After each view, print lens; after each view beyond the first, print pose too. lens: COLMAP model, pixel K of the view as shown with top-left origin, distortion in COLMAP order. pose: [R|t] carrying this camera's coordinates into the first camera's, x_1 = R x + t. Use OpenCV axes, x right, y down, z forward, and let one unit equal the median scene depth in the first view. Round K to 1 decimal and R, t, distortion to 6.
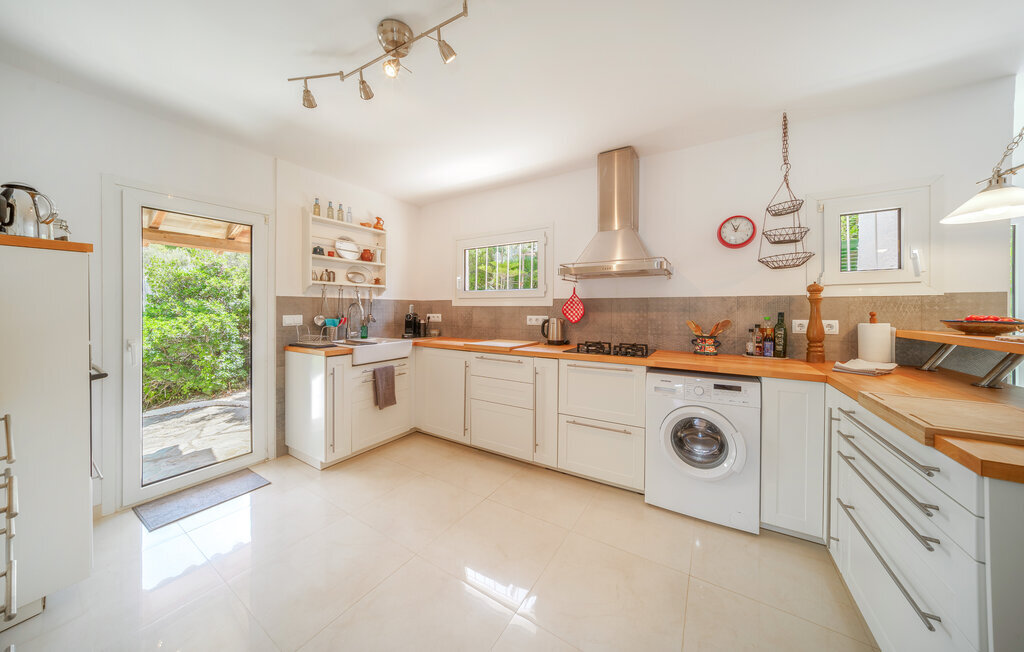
lens RADIAL K [[398.2, 0, 512.0], [0, 398.2, 309.2], [0, 0, 1]] dist [-0.000485, 0.000017]
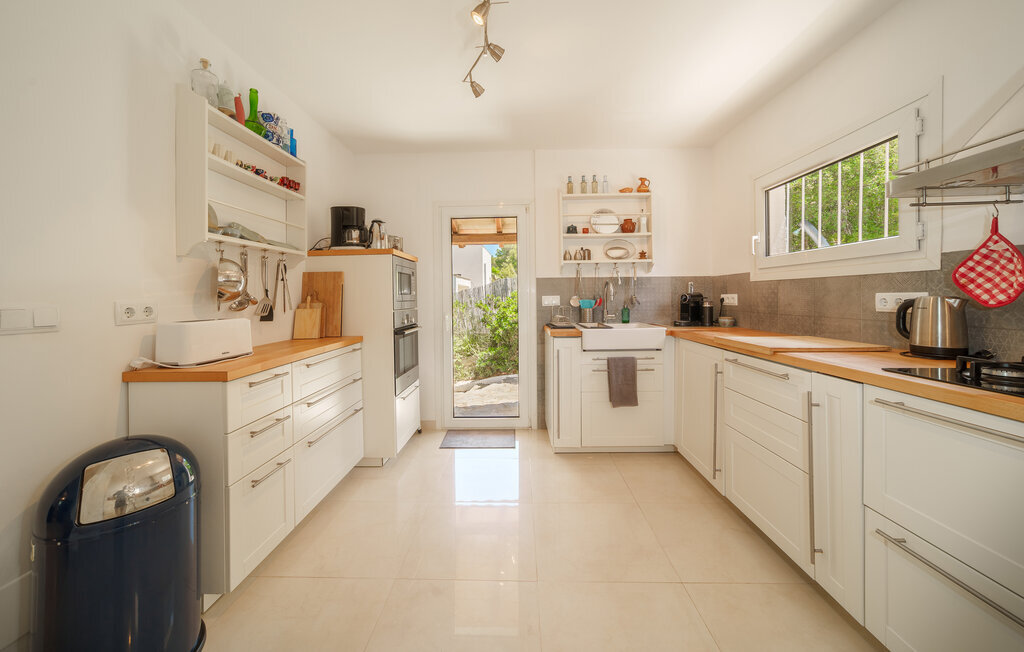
lens RADIAL K [[422.0, 0, 511.0], [0, 422.0, 299.5], [0, 0, 1]] dist [0.000364, 0.000147]
pose [[0.411435, -0.009369, -0.911391, 0.361714], [0.002931, 0.999956, -0.008956, 0.030406], [0.911434, 0.001013, 0.411444, 0.405886]]
